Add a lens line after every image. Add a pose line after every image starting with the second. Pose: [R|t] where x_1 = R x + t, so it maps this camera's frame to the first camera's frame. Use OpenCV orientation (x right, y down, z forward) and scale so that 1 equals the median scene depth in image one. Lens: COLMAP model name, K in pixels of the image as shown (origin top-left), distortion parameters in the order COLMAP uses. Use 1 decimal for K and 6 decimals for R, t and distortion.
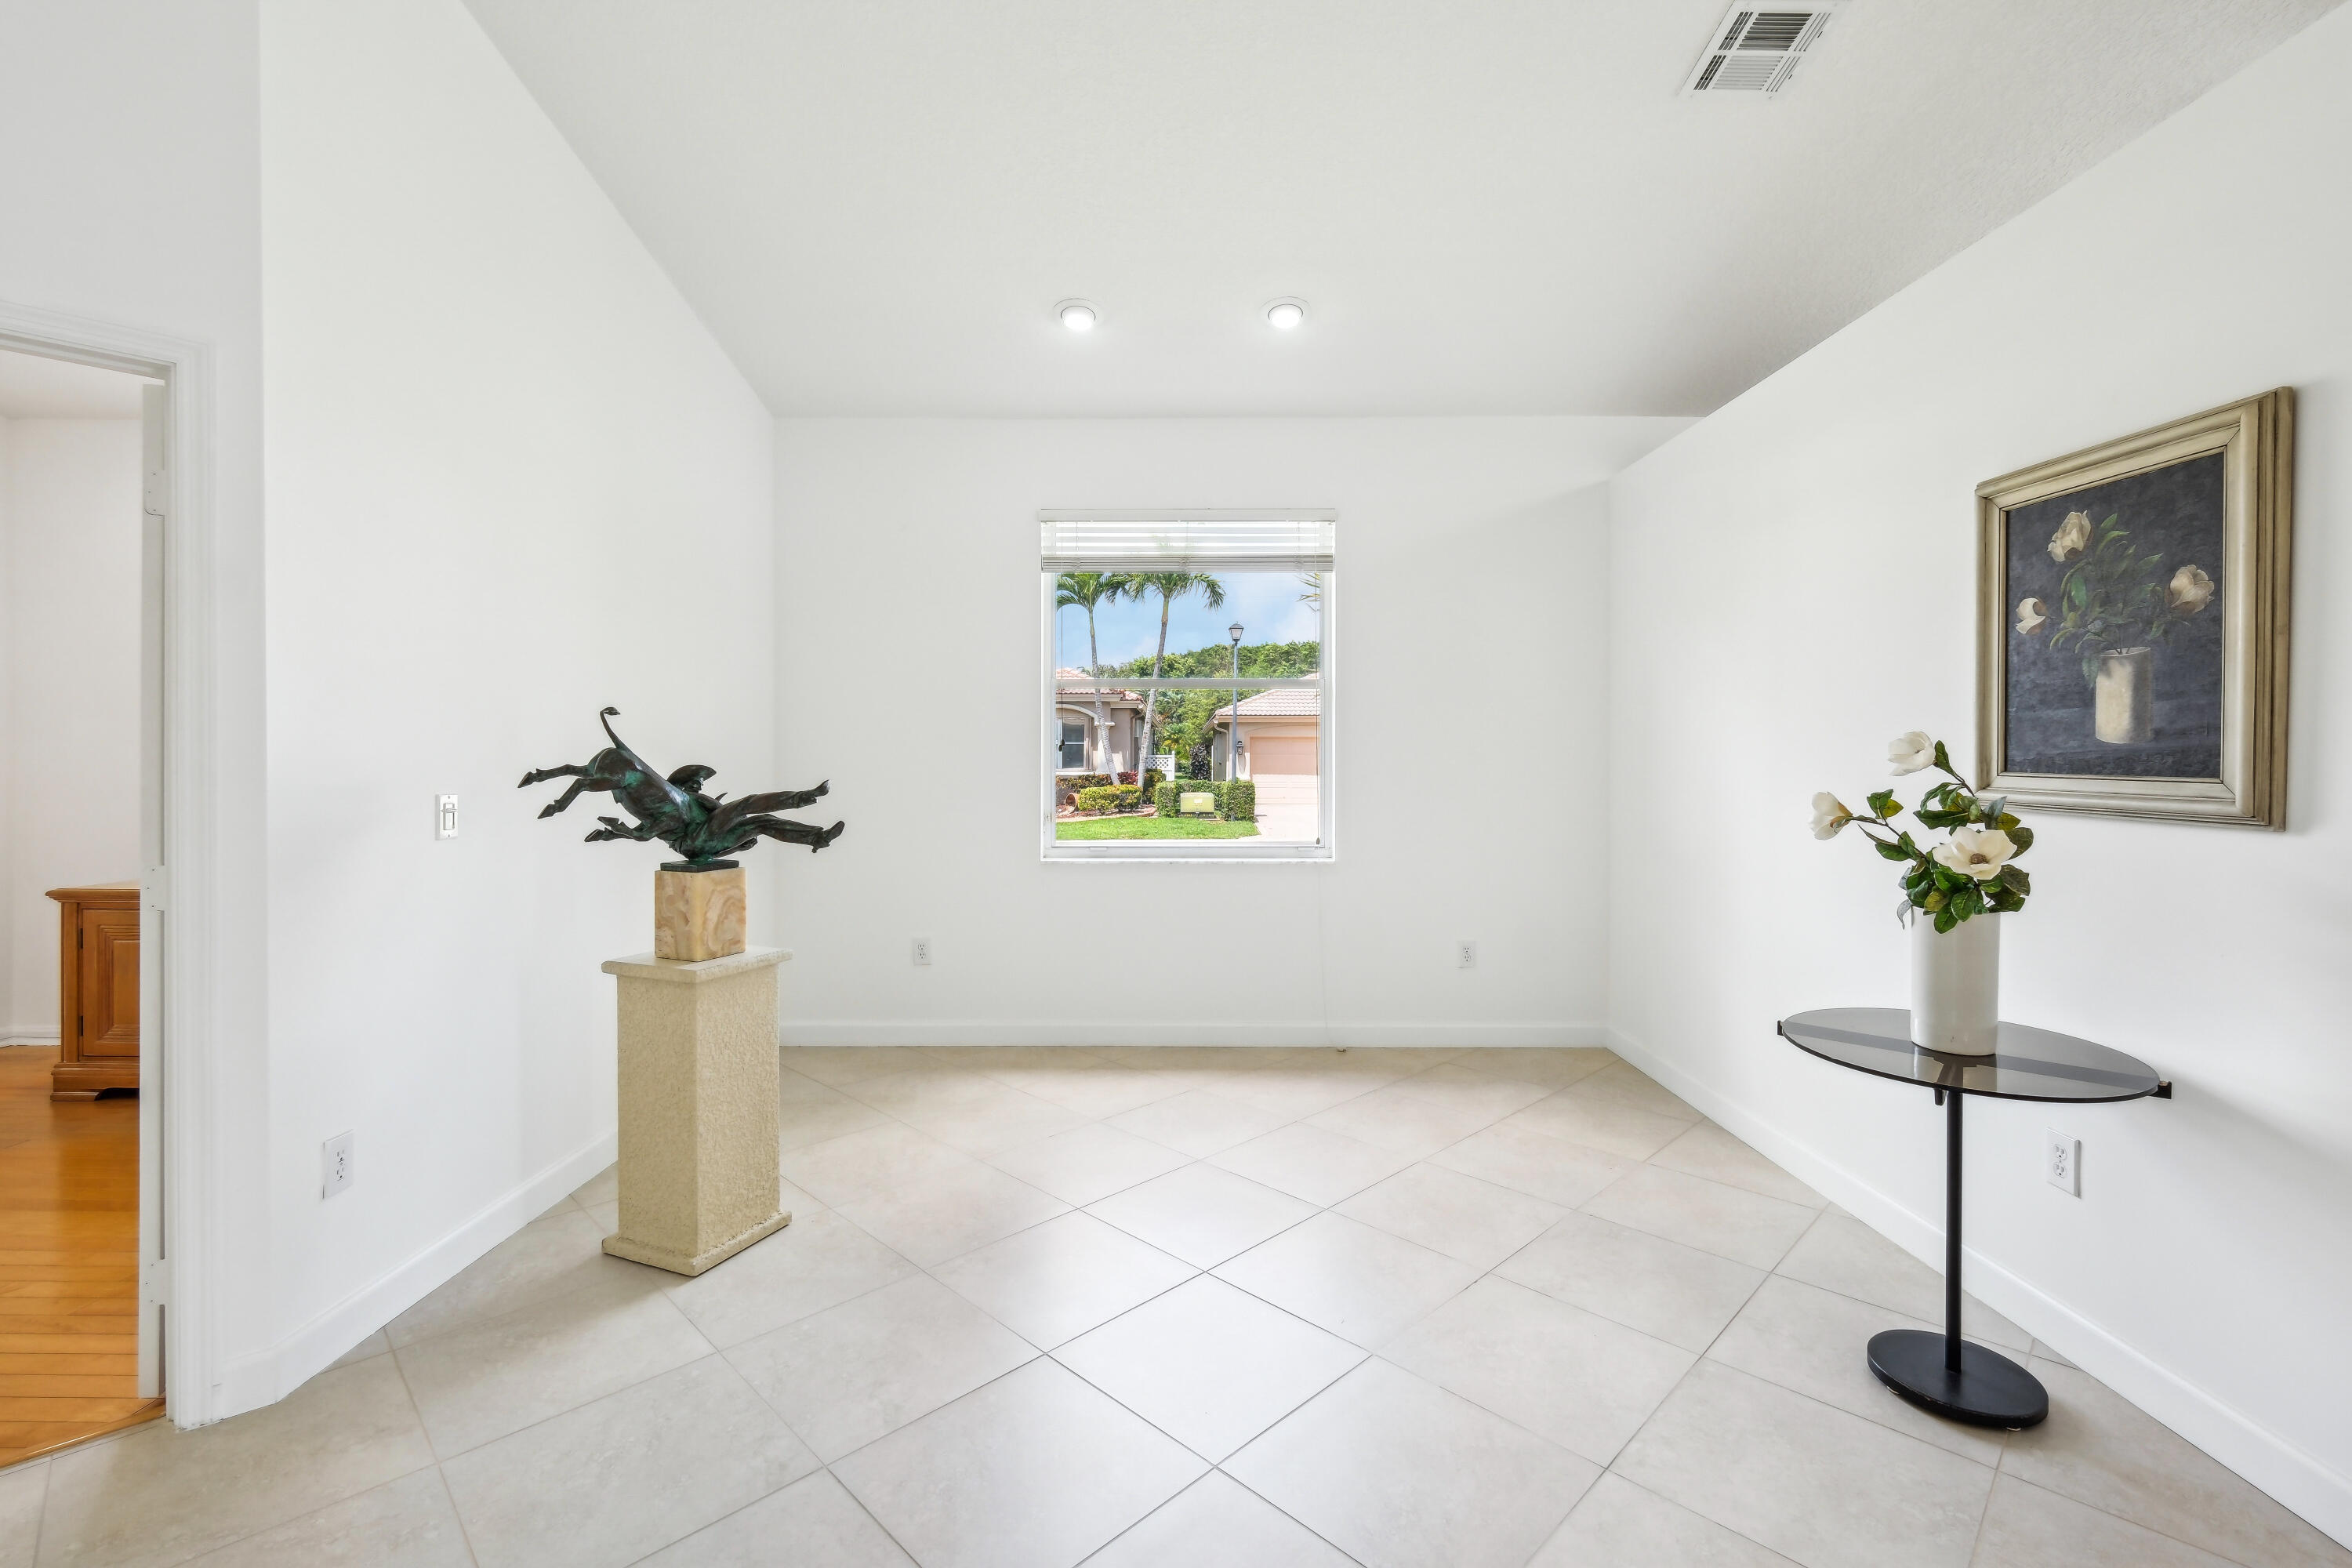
lens RADIAL K [[1022.9, 0, 1174.8], [0, 1022.9, 762.2], [0, 0, 1]] dist [-0.001076, 0.000217]
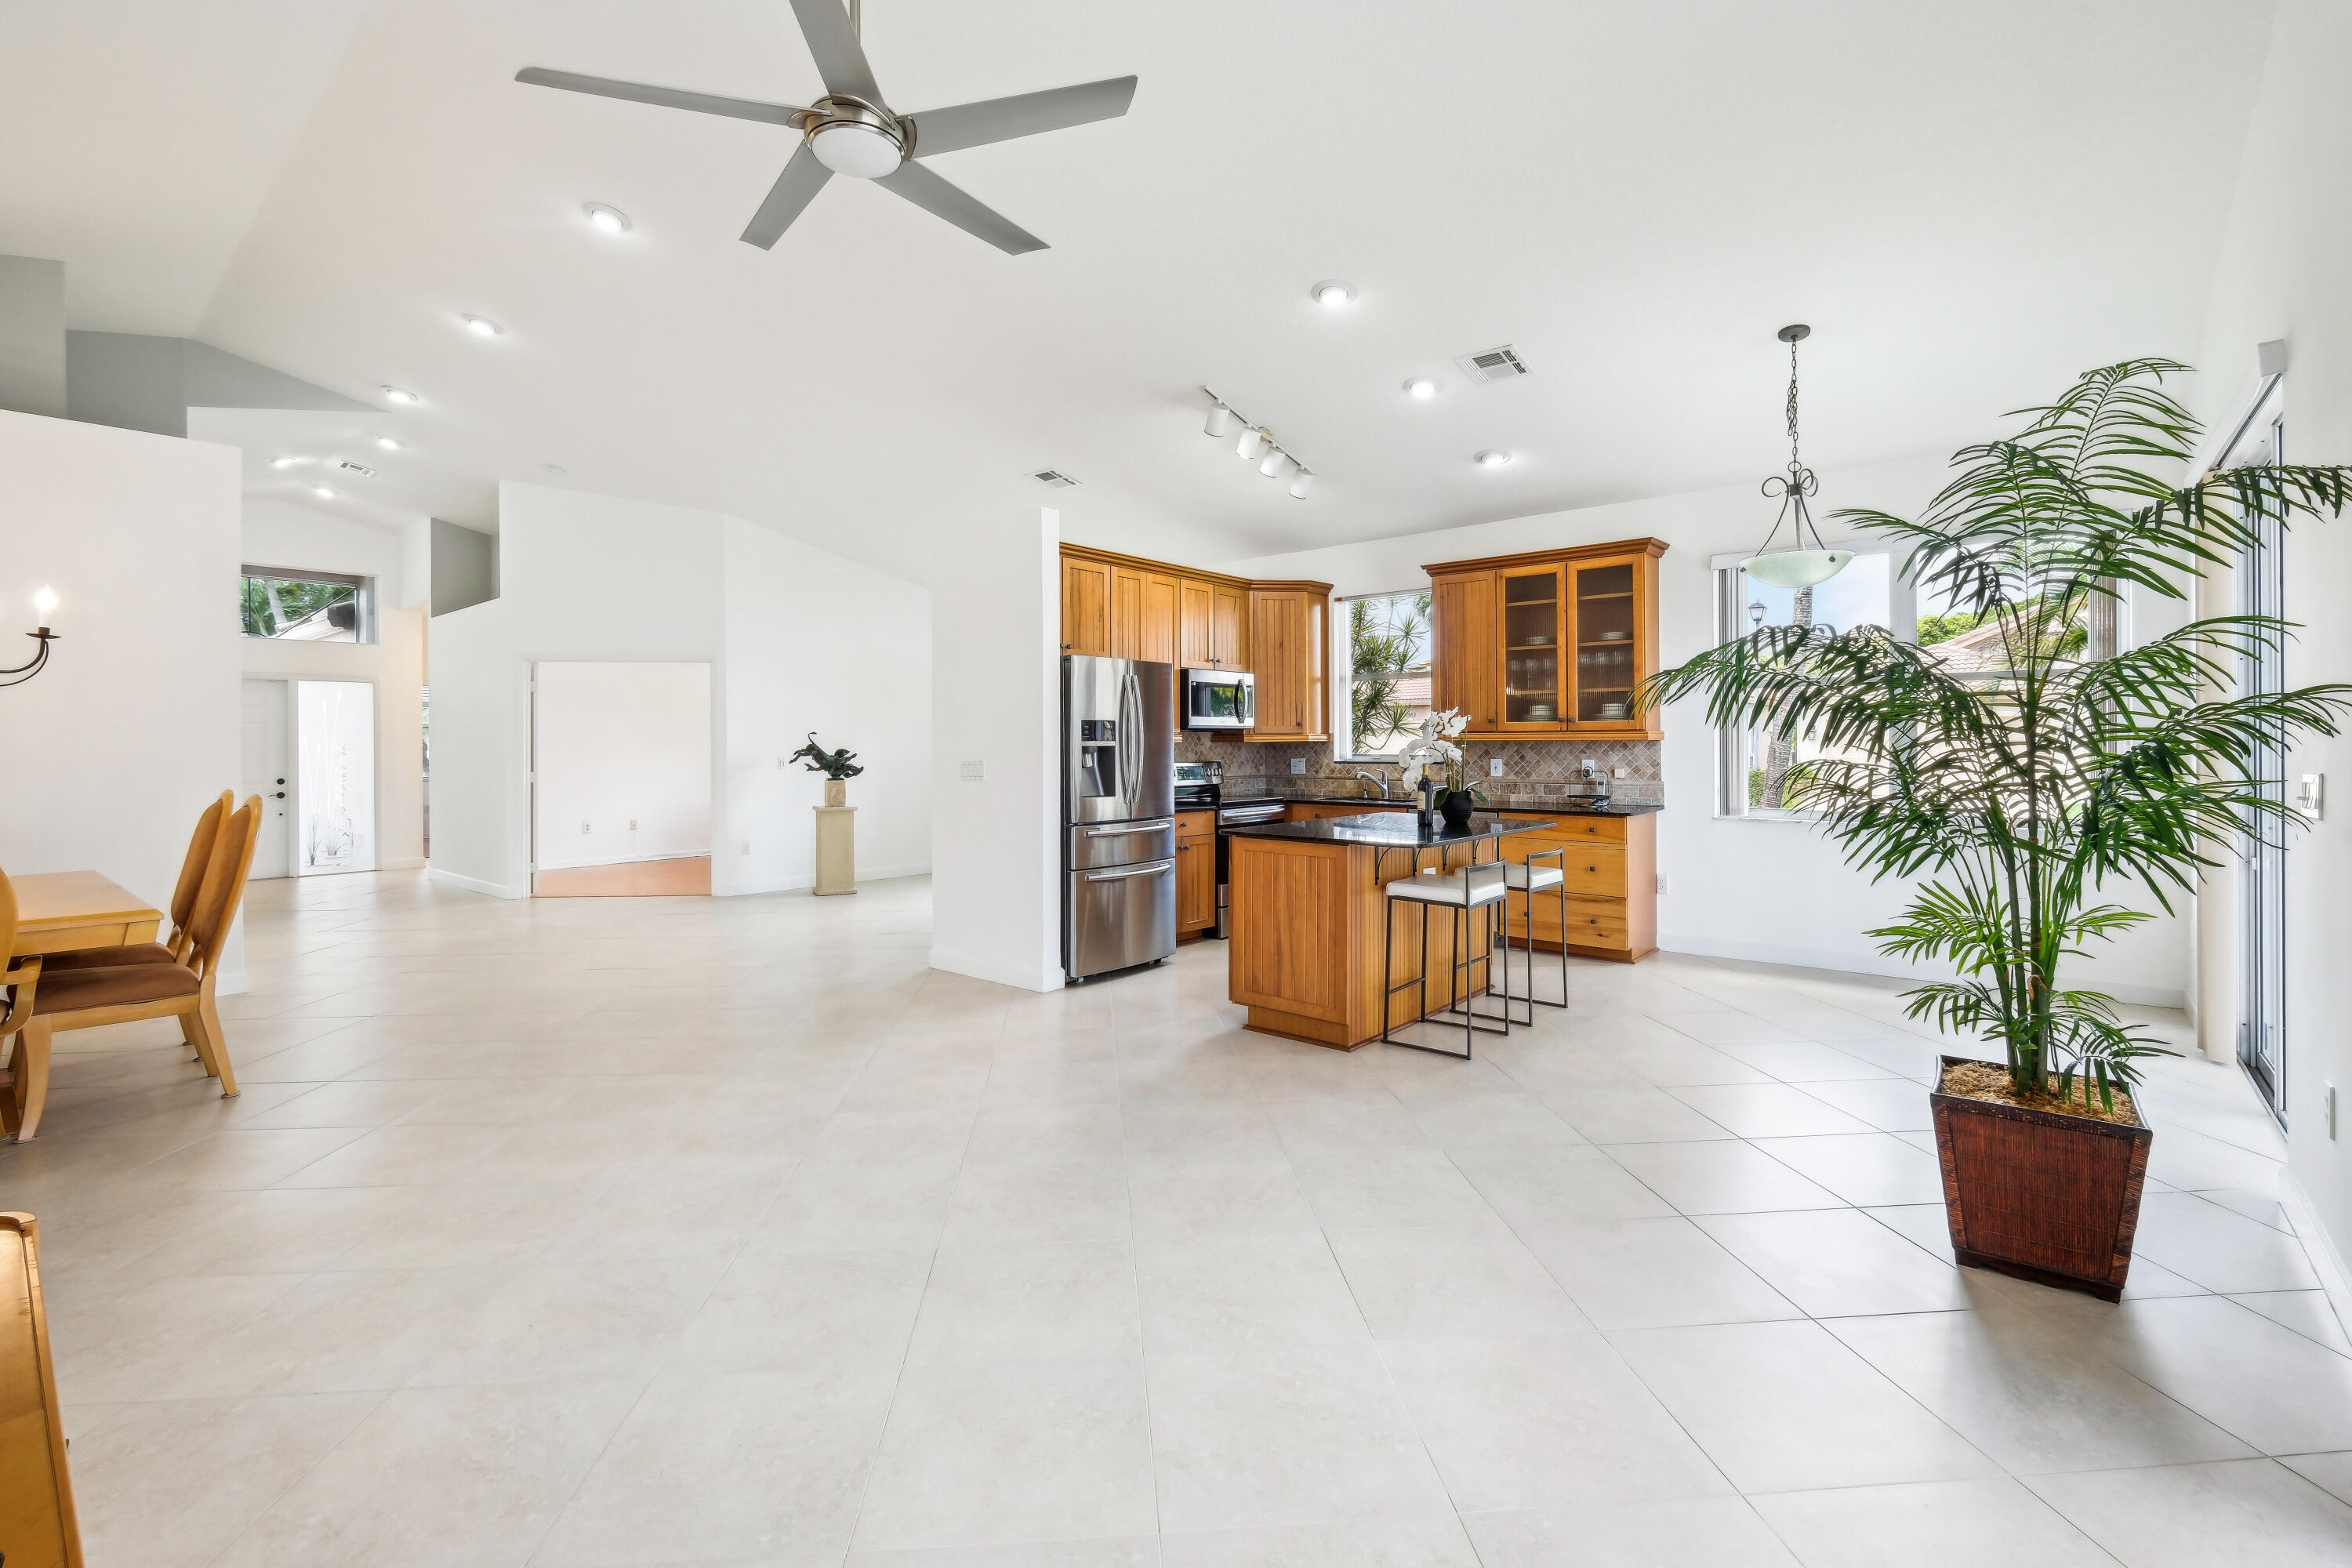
lens RADIAL K [[1035.0, 0, 1173.6], [0, 1035.0, 759.1], [0, 0, 1]] dist [-0.005489, -0.000431]
pose [[0.767310, 0.003538, -0.641266, 2.682299], [0.003004, 0.999954, 0.009111, 0.007751], [0.641269, -0.008918, 0.767264, -0.943211]]
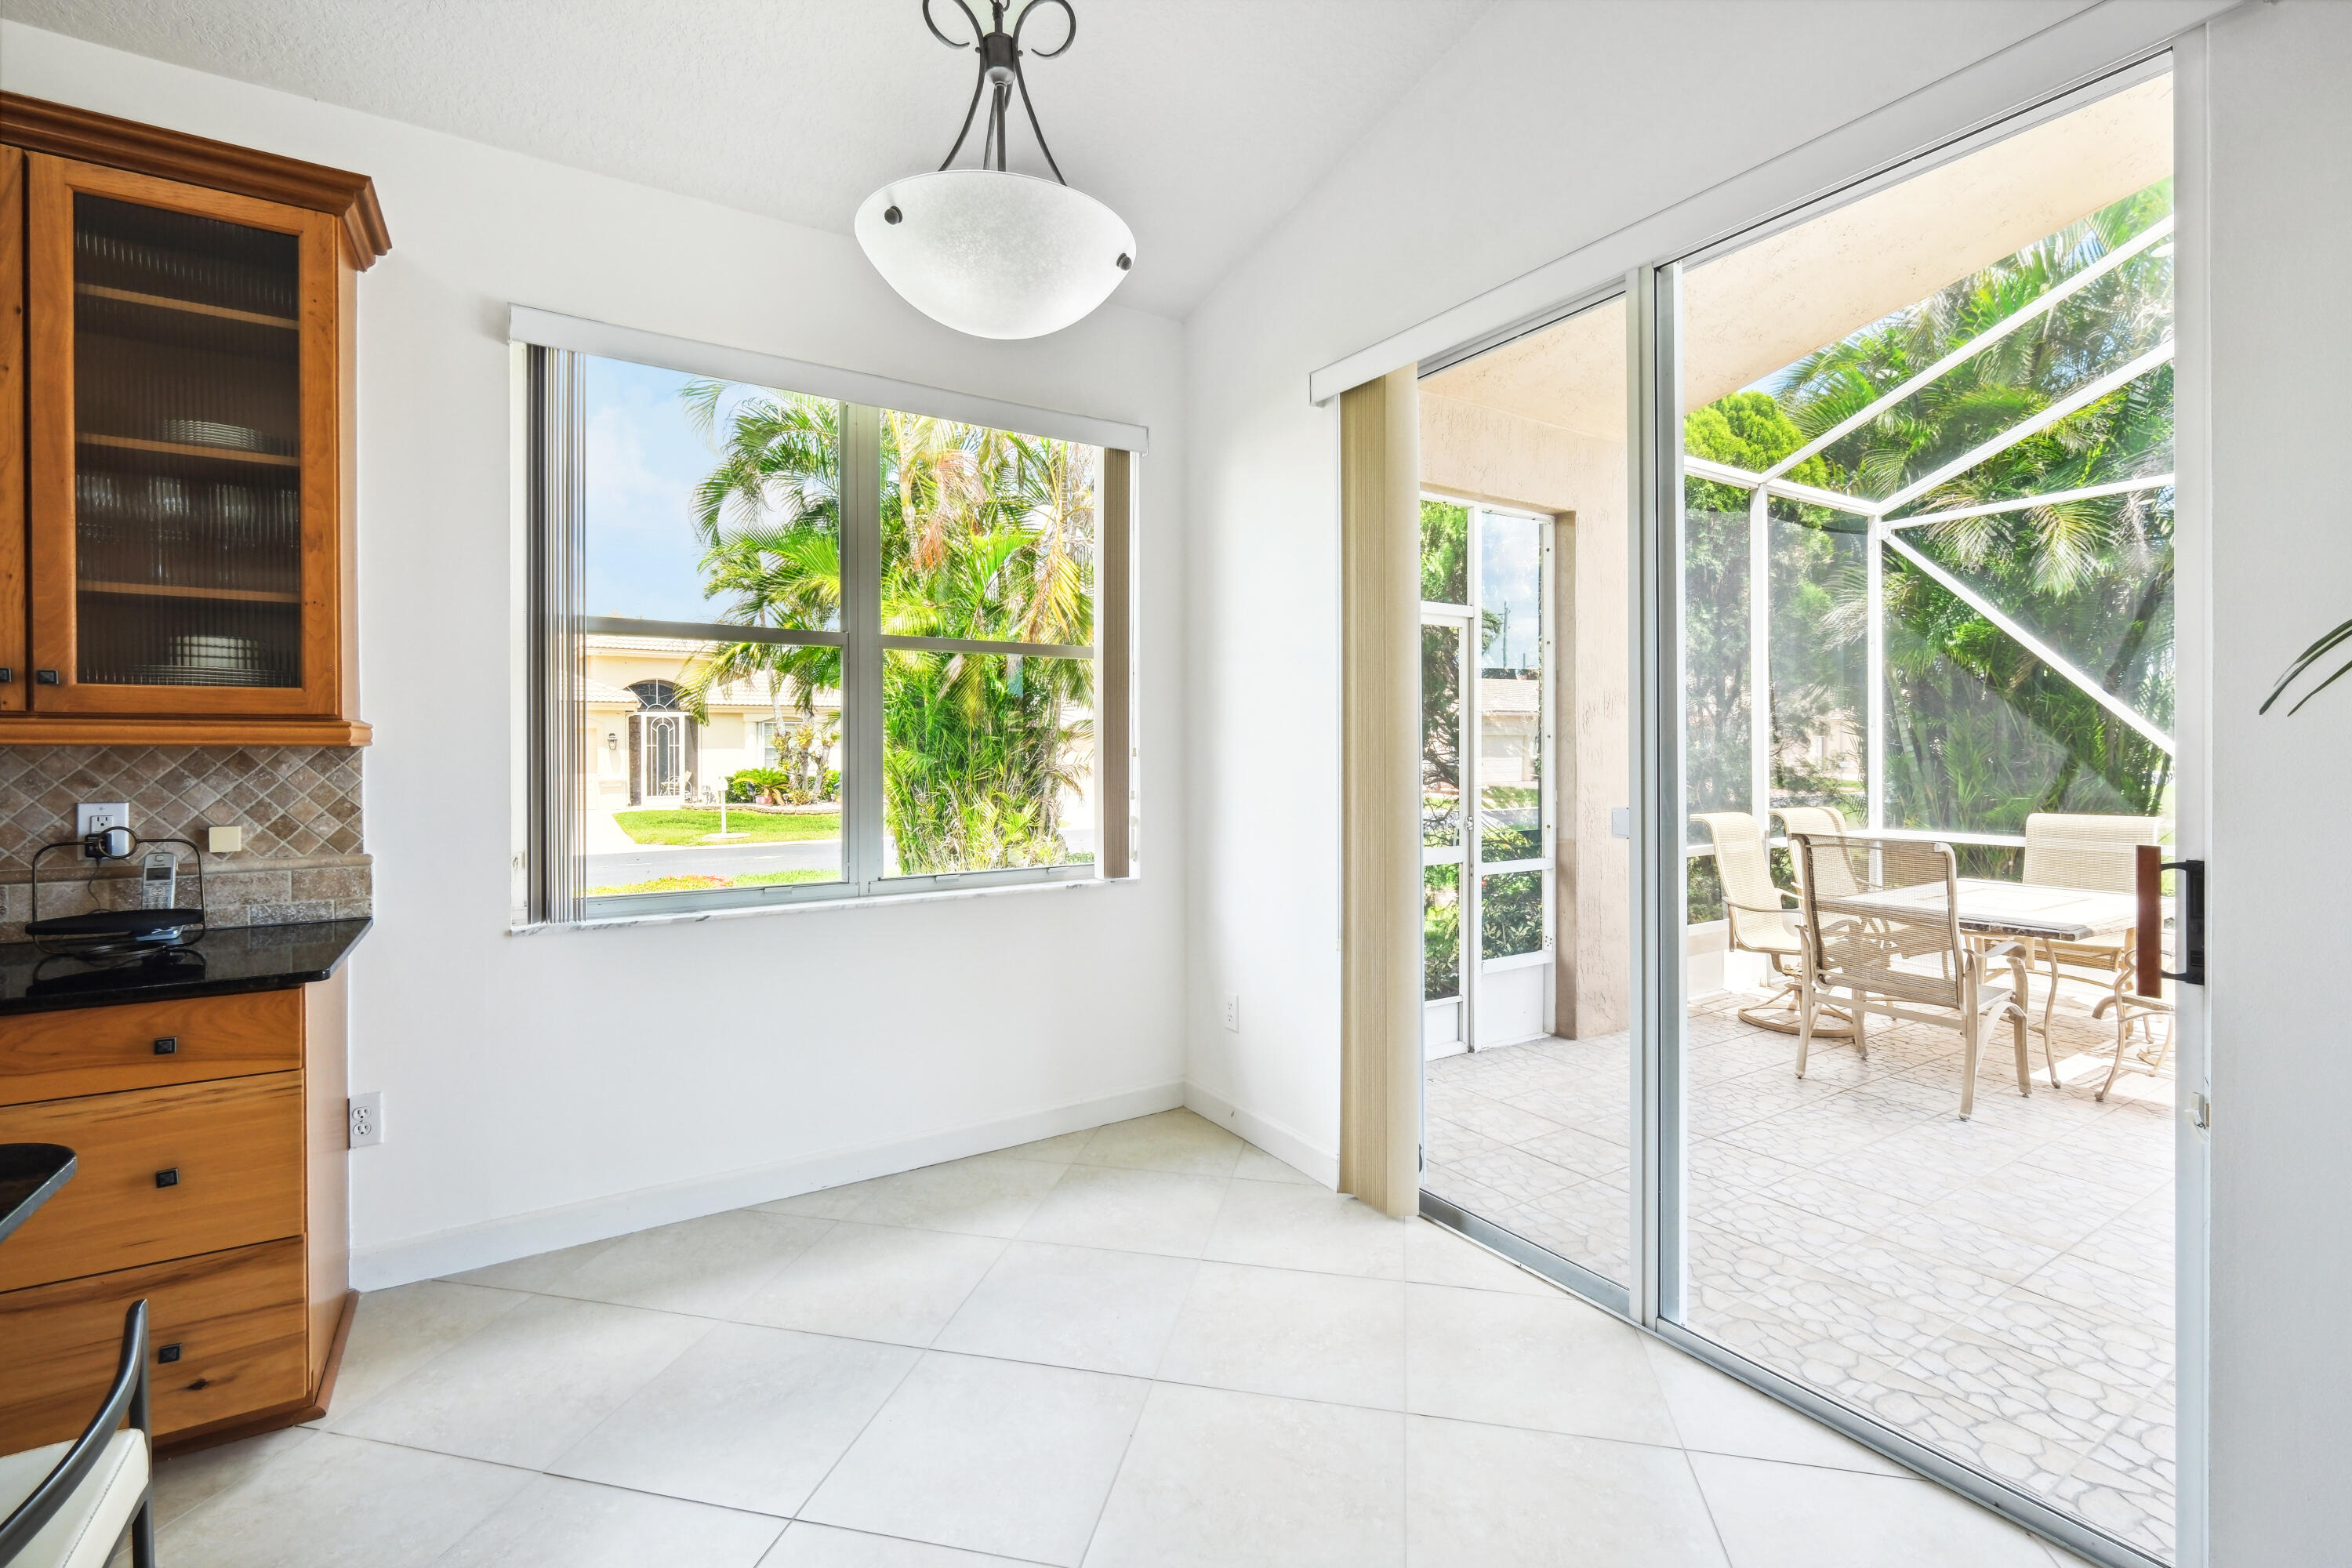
lens RADIAL K [[1018.6, 0, 1169.4], [0, 1018.6, 749.9], [0, 0, 1]] dist [-0.007026, -0.000203]
pose [[0.840707, -0.003331, 0.541480, 2.093108], [0.006975, 0.999965, -0.004679, 0.000962], [-0.541445, 0.007711, 0.840701, 0.562675]]
